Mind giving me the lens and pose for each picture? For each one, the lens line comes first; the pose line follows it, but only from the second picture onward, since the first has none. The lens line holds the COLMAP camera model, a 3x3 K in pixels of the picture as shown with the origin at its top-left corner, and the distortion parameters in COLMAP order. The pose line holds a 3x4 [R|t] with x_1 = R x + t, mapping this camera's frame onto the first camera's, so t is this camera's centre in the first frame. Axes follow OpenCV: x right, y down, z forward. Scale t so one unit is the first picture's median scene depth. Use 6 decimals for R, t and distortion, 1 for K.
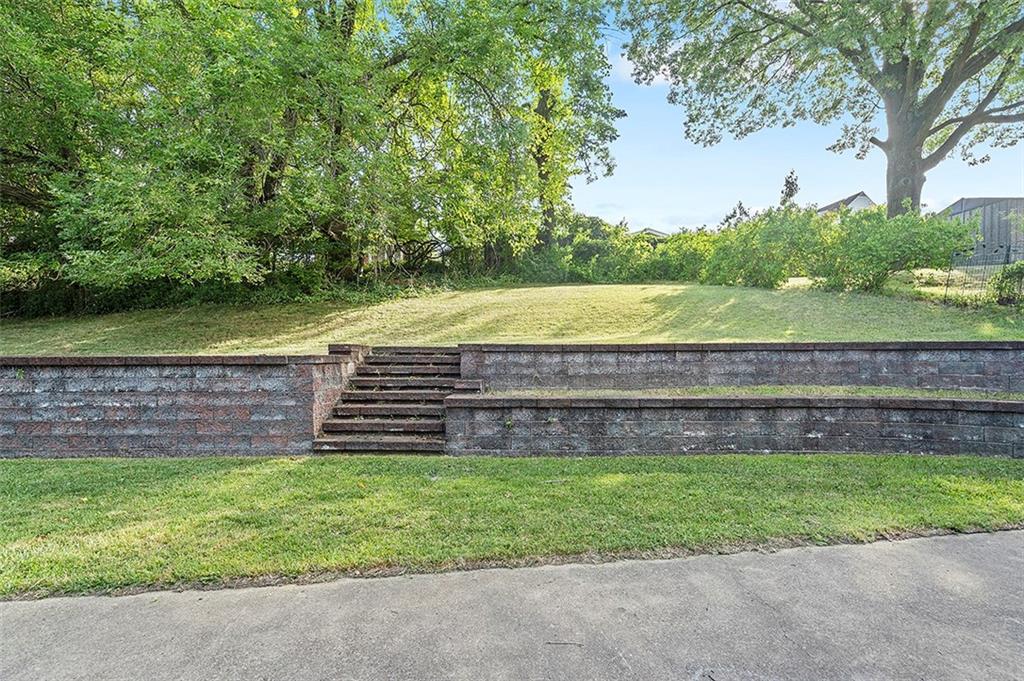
lens RADIAL K [[466.2, 0, 512.5], [0, 466.2, 349.0], [0, 0, 1]] dist [-0.002543, 0.002199]
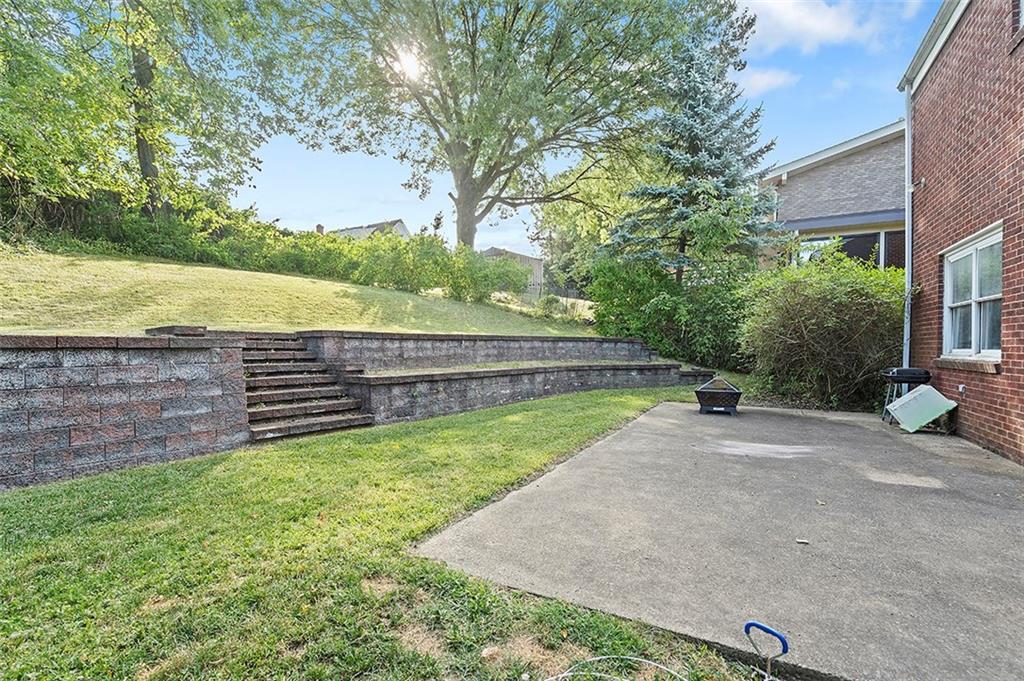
lens RADIAL K [[466.2, 0, 496.5], [0, 466.2, 343.9], [0, 0, 1]] dist [-0.002543, 0.002199]
pose [[0.609035, 0.007329, 0.793110, -0.839162], [-0.011804, 0.999930, -0.000176, 0.019014], [-0.793056, -0.009255, 0.609079, 0.054833]]
